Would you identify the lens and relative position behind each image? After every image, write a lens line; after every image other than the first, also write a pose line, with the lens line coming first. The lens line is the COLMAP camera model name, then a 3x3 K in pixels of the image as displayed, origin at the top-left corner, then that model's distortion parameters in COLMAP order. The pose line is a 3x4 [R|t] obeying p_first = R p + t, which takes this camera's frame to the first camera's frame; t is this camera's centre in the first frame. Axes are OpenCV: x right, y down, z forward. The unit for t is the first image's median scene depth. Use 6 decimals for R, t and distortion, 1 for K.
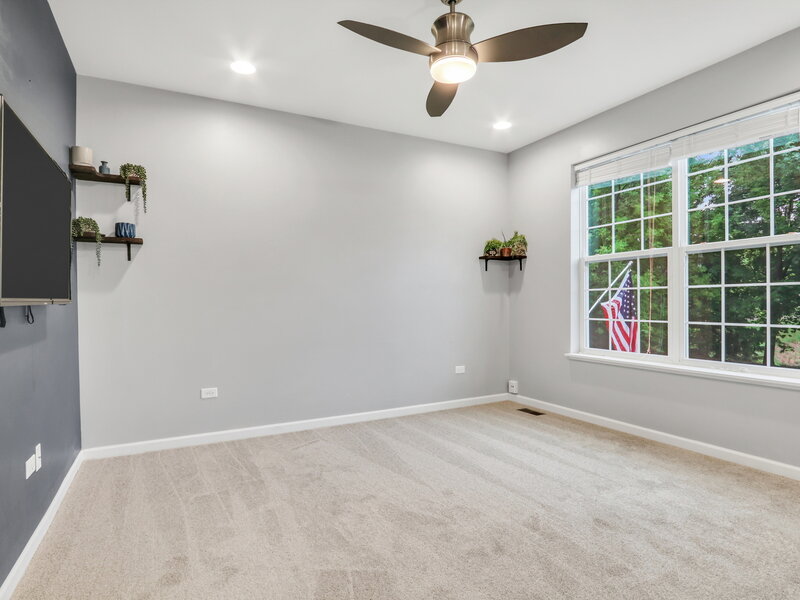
lens RADIAL K [[443.5, 0, 397.2], [0, 443.5, 302.3], [0, 0, 1]] dist [-0.027844, 0.005814]
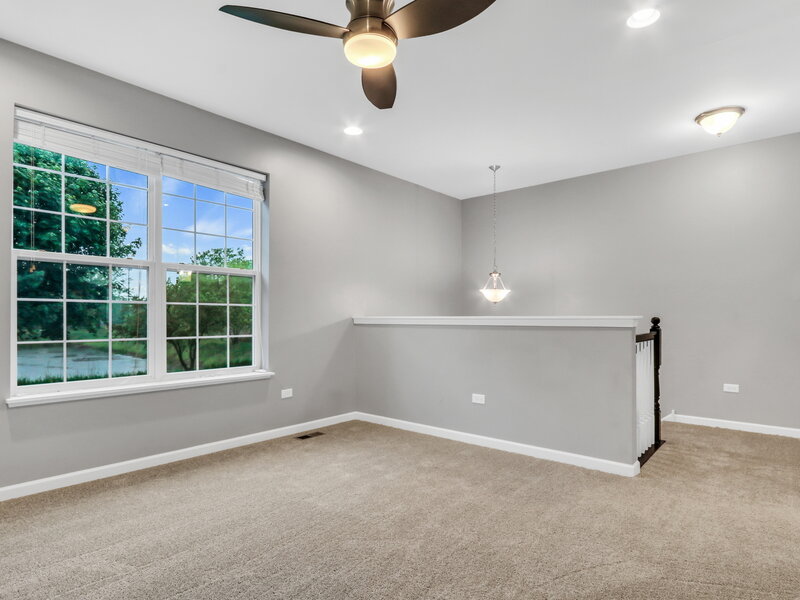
lens RADIAL K [[443.5, 0, 382.3], [0, 443.5, 315.1], [0, 0, 1]] dist [-0.027844, 0.005814]
pose [[-0.346825, 0.008405, 0.937892, -0.479176], [-0.002443, 0.999948, -0.009865, 0.001538], [-0.937927, -0.005713, -0.346787, 0.898998]]
